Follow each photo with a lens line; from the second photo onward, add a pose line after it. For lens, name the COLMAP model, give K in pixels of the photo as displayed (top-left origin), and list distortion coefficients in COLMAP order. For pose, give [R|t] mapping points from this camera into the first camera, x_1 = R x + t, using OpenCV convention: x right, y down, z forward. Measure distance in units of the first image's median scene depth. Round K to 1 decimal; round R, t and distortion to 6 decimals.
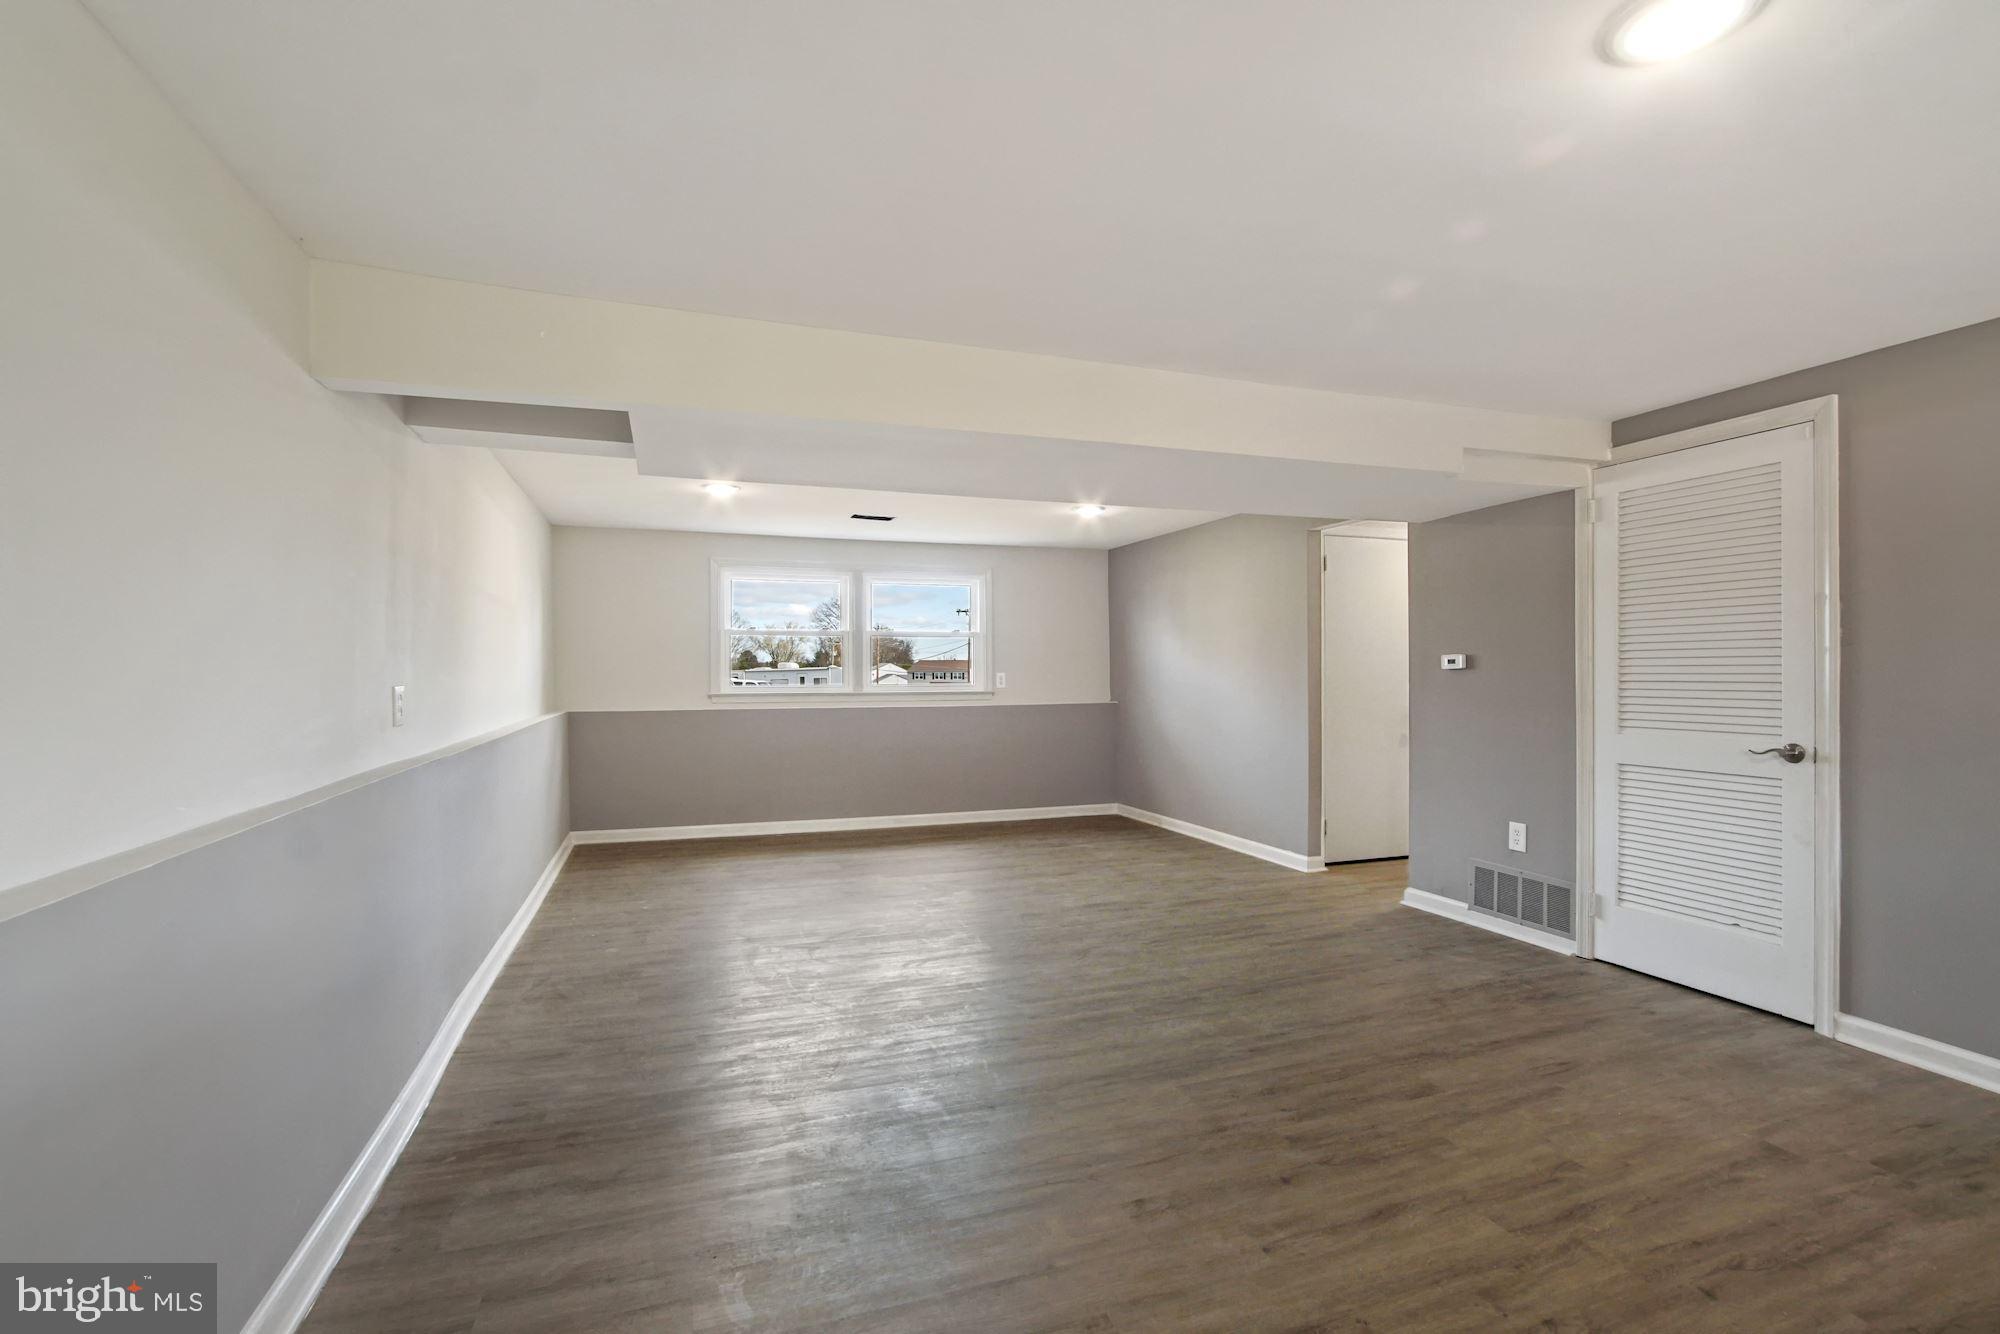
lens RADIAL K [[905.3, 0, 1000.0], [0, 905.3, 667.0], [0, 0, 1]] dist [-0.013710, 0.000193]
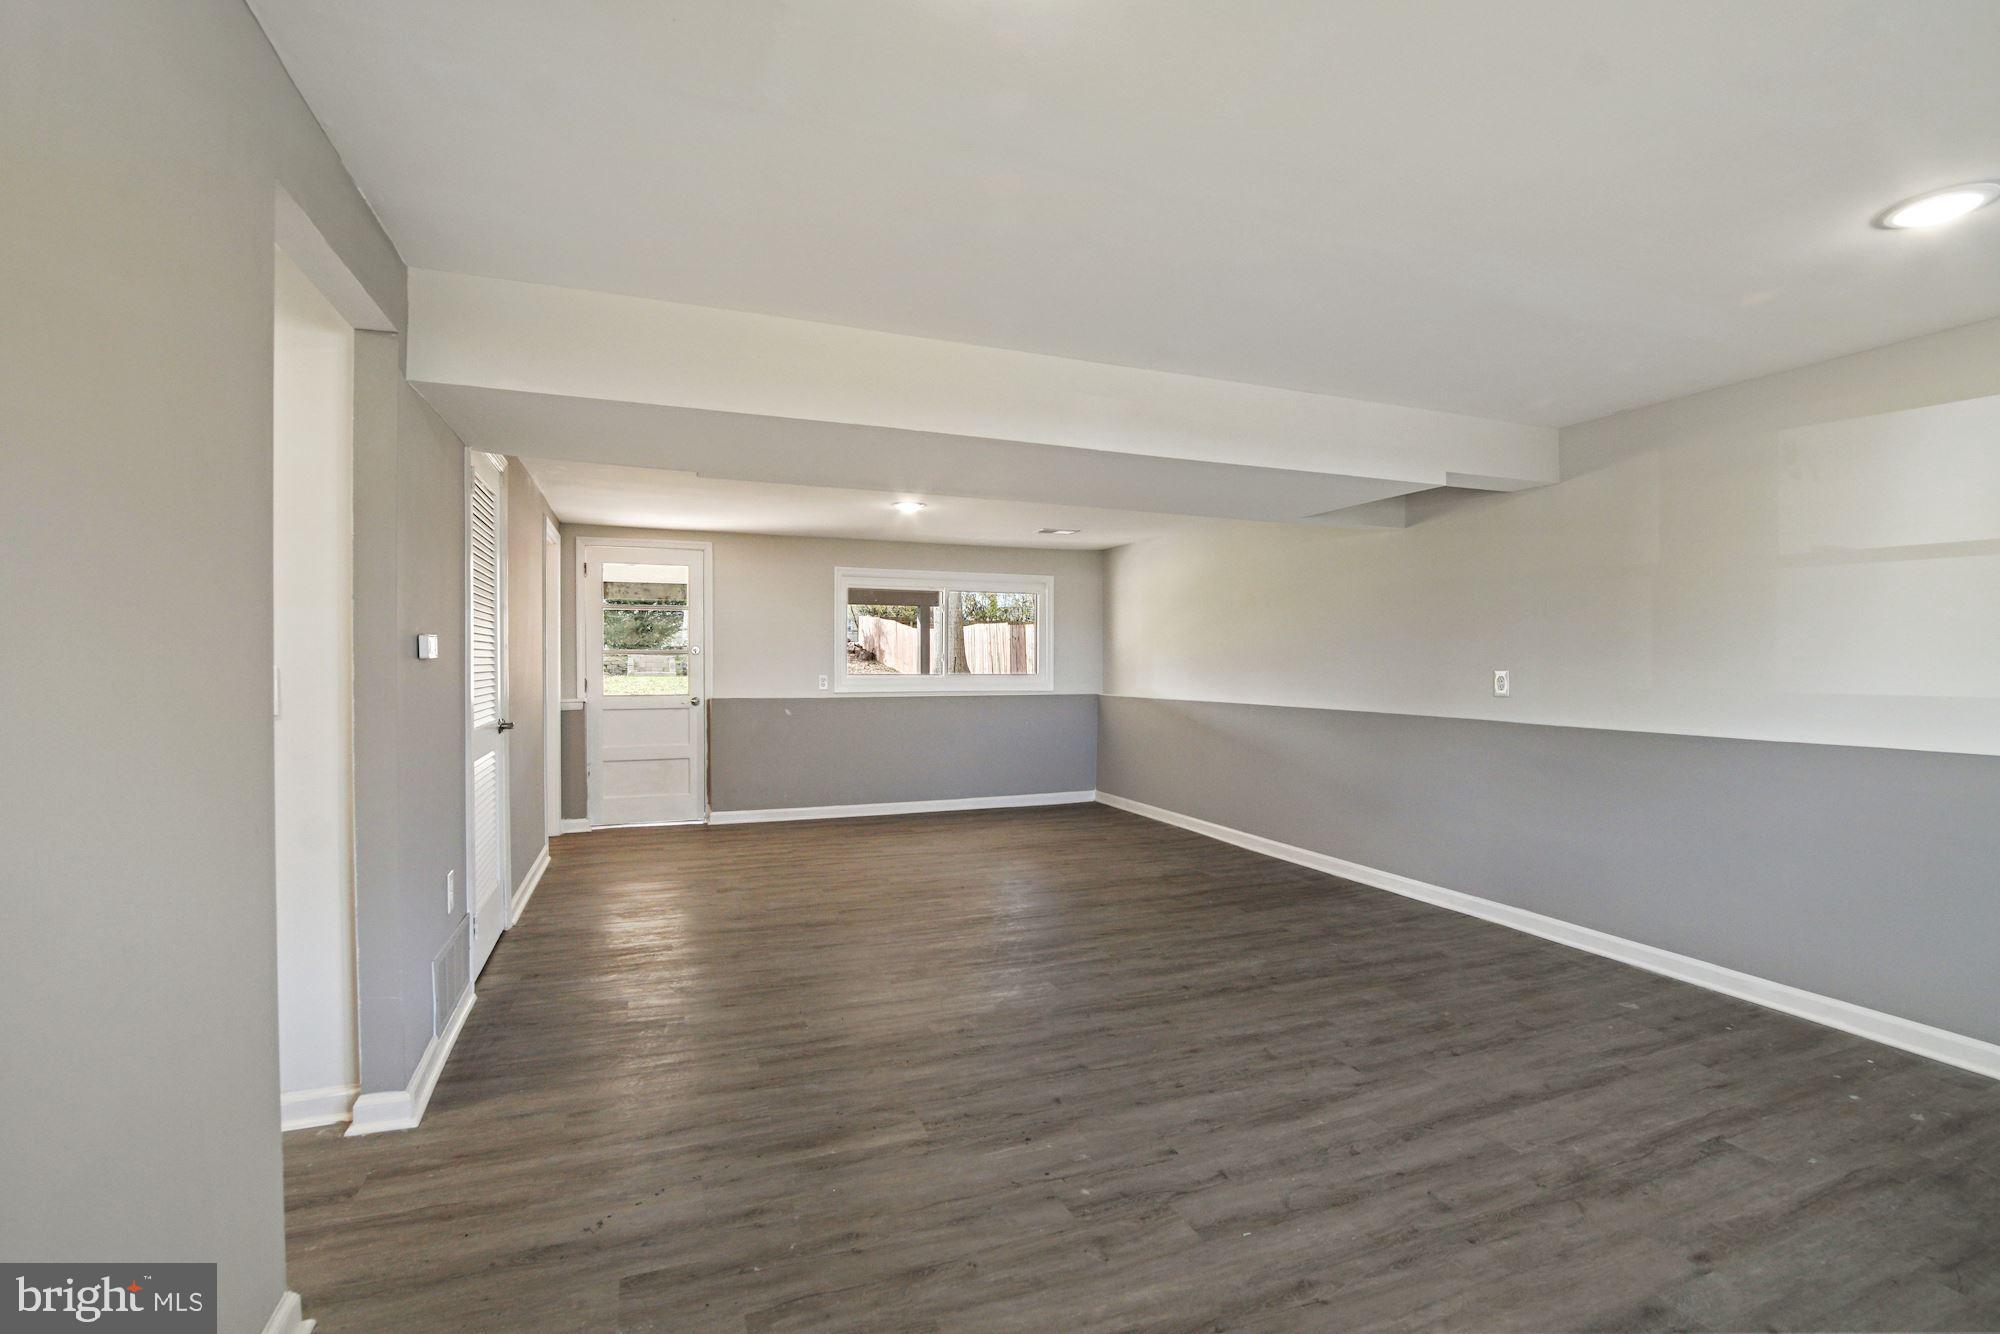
lens RADIAL K [[886.7, 0, 991.6], [0, 886.7, 667.0], [0, 0, 1]] dist [-0.032686, 0.000666]
pose [[-0.999839, 0.001271, -0.017923, 0.170361], [0.001244, 0.999998, 0.001548, 0.008904], [0.017925, 0.001526, -0.999838, 1.918021]]
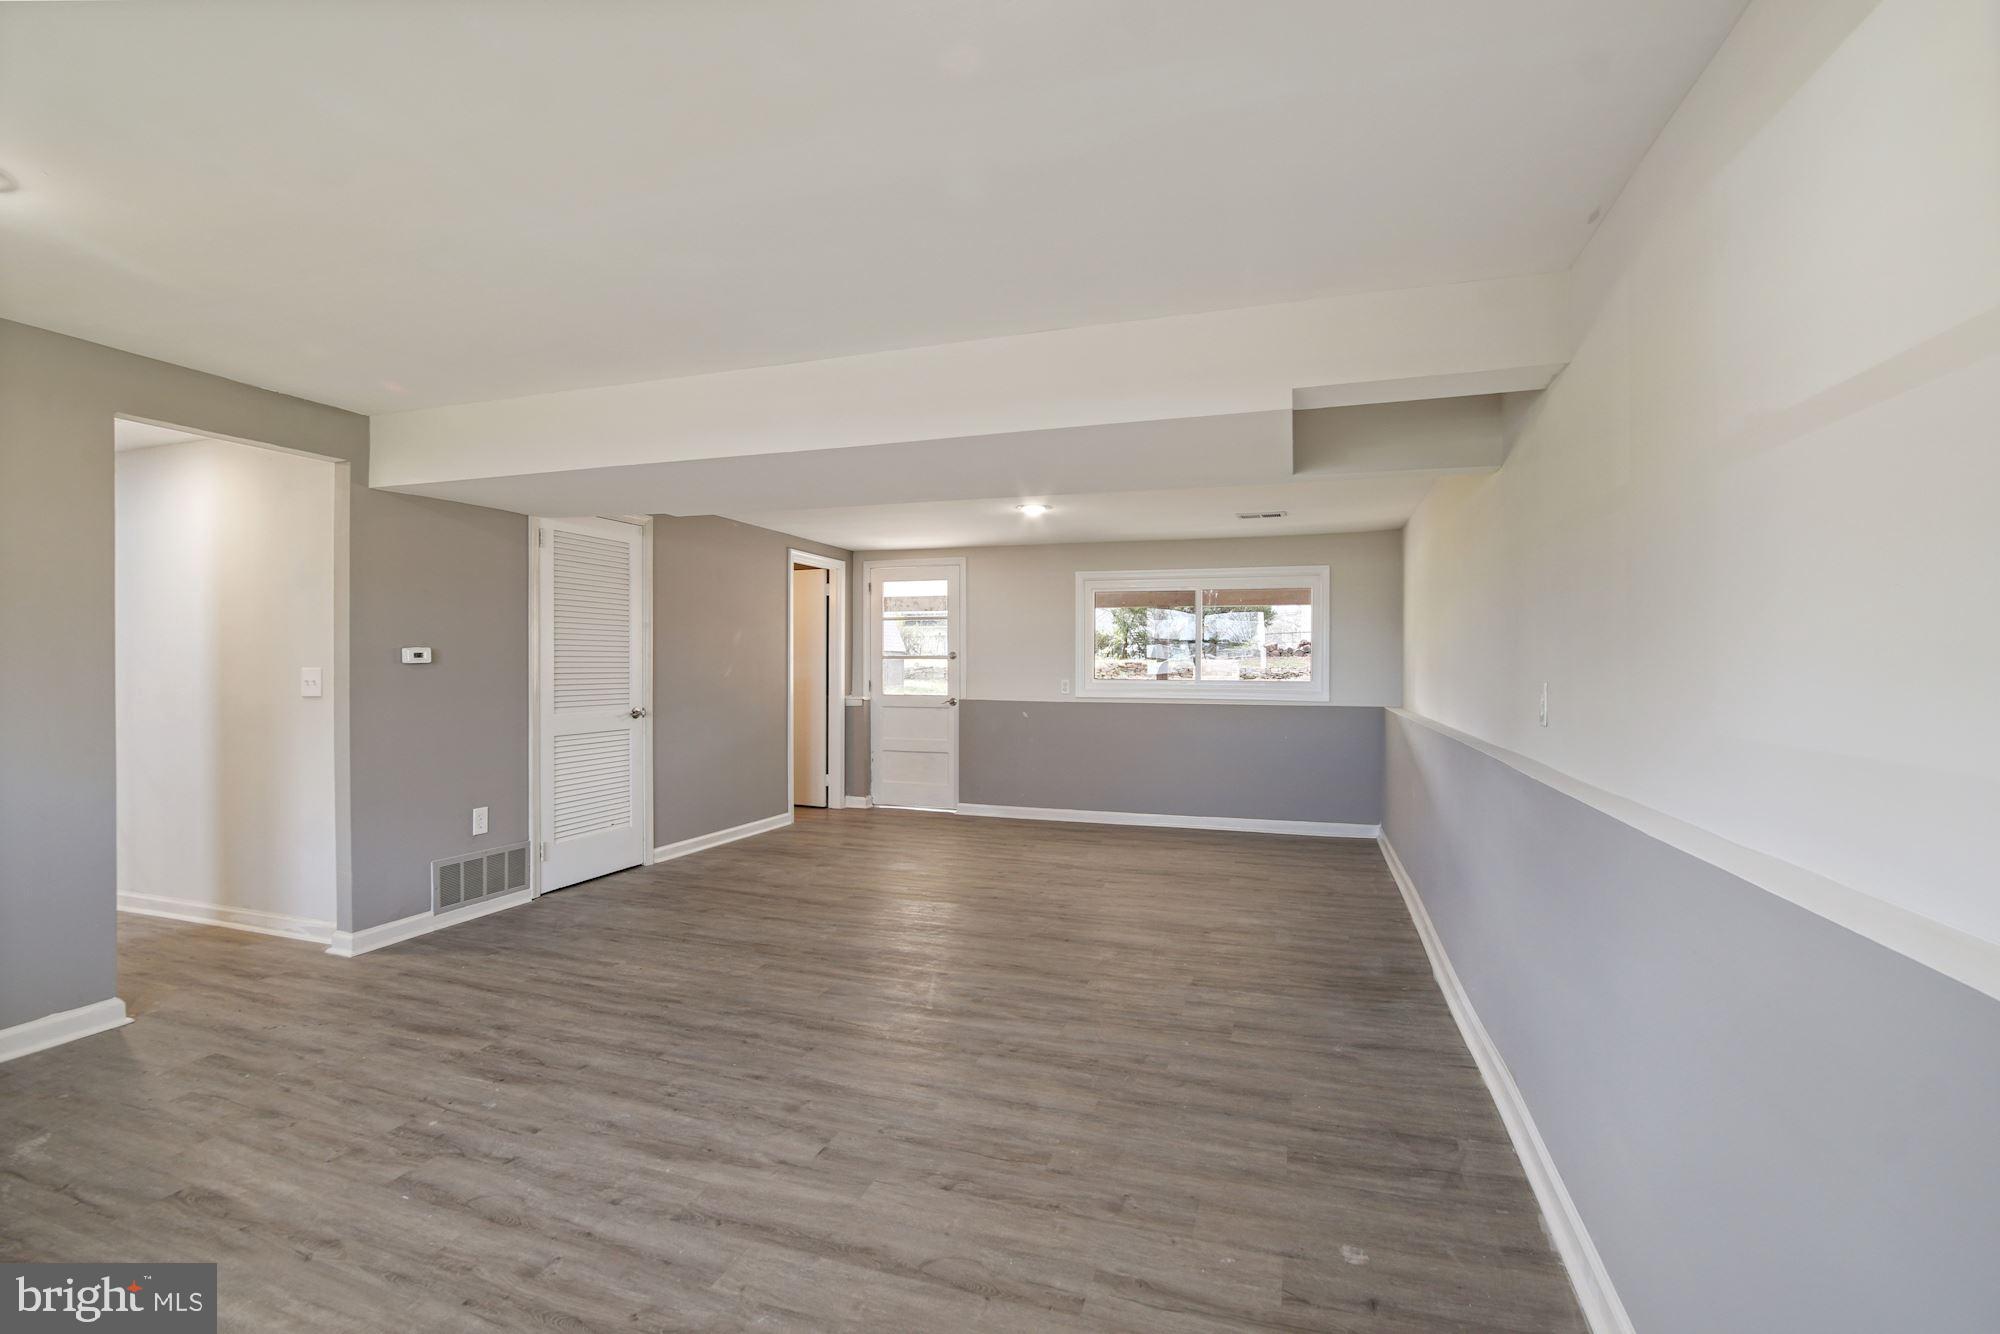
lens RADIAL K [[886.7, 0, 991.6], [0, 886.7, 667.0], [0, 0, 1]] dist [-0.032686, 0.000666]
pose [[-0.777015, -0.001340, 0.629481, -0.618037], [-0.004006, 0.999988, -0.002816, 0.007135], [-0.629470, -0.004709, -0.777011, 1.602470]]
